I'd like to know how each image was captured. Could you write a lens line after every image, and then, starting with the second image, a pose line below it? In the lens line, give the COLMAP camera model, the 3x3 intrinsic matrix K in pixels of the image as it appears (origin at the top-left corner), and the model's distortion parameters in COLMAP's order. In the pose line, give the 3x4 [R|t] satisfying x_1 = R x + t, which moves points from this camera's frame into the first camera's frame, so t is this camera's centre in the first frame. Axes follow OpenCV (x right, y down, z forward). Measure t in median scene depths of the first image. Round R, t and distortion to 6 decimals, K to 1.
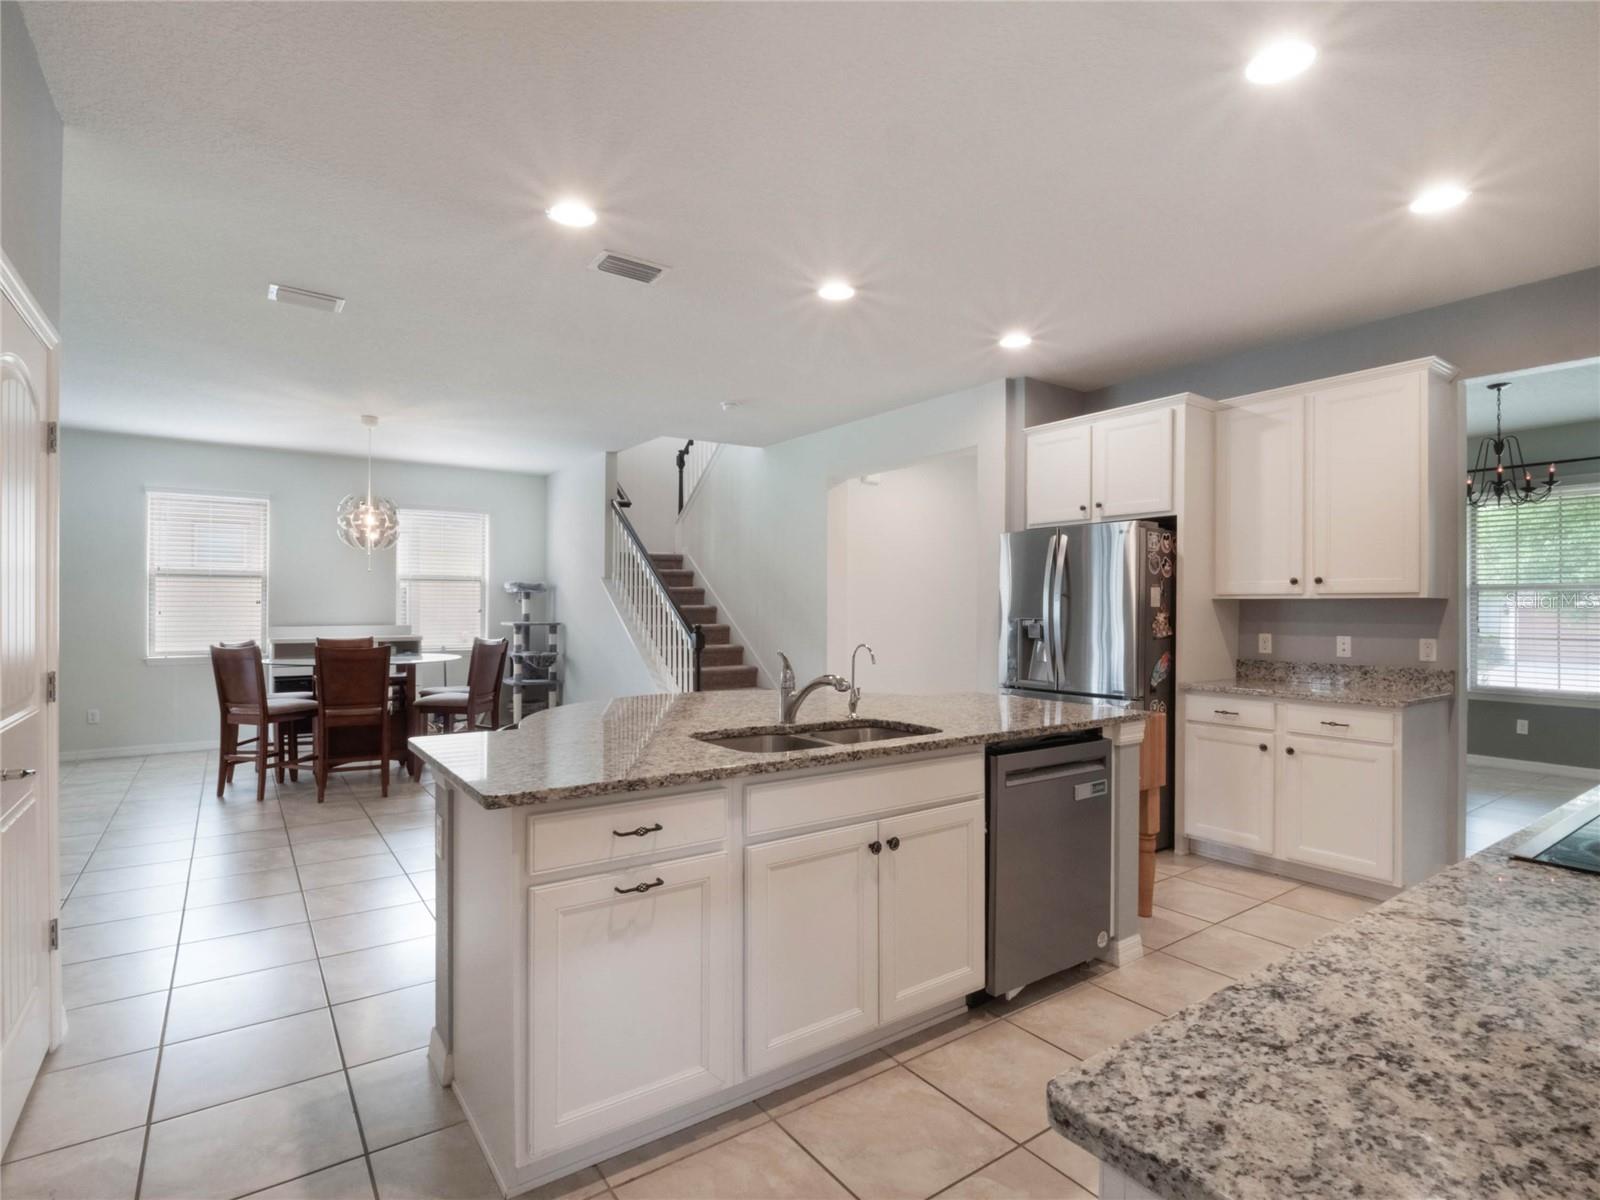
lens RADIAL K [[792.2, 0, 836.5], [0, 792.2, 606.1], [0, 0, 1]] dist [-0.009753, -0.001860]
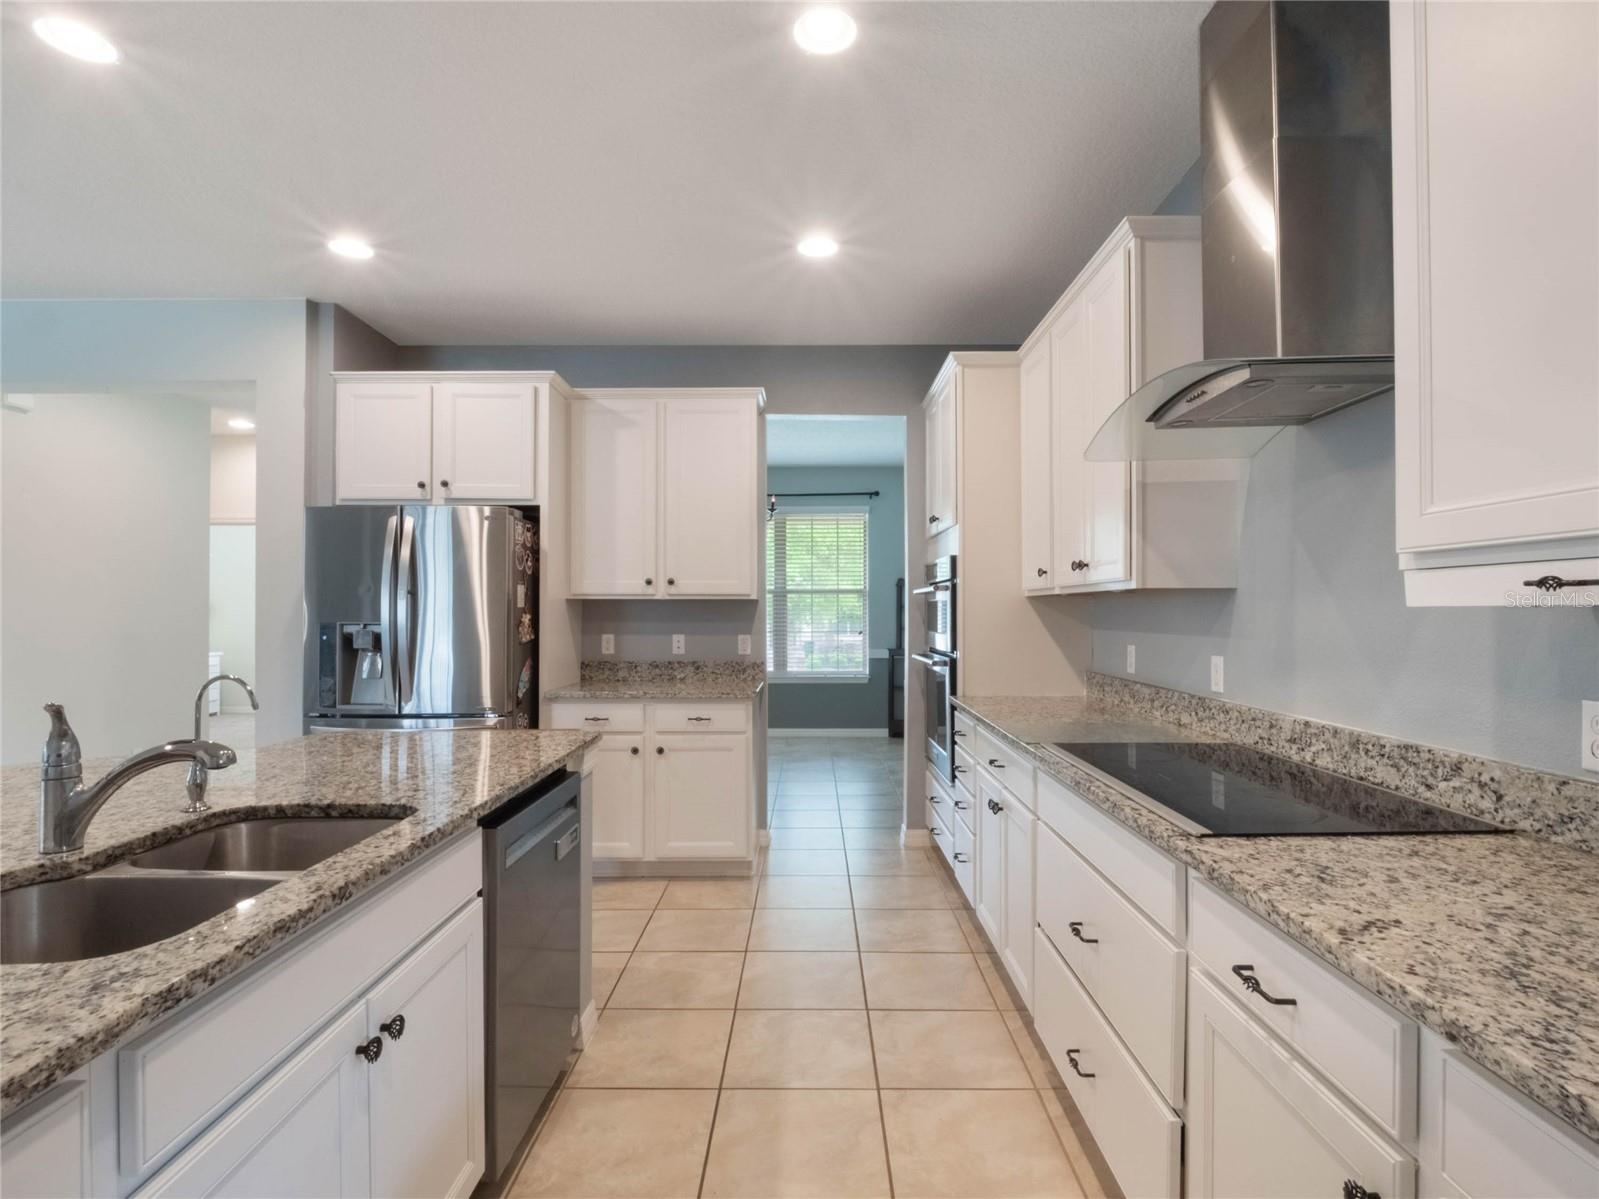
lens RADIAL K [[791.7, 0, 805.3], [0, 791.7, 606.5], [0, 0, 1]] dist [-0.009753, -0.001860]
pose [[0.610174, -0.000588, 0.792267, -0.099861], [0.000275, 1.000000, 0.000530, -0.000394], [-0.792268, -0.000105, 0.610174, 0.218195]]
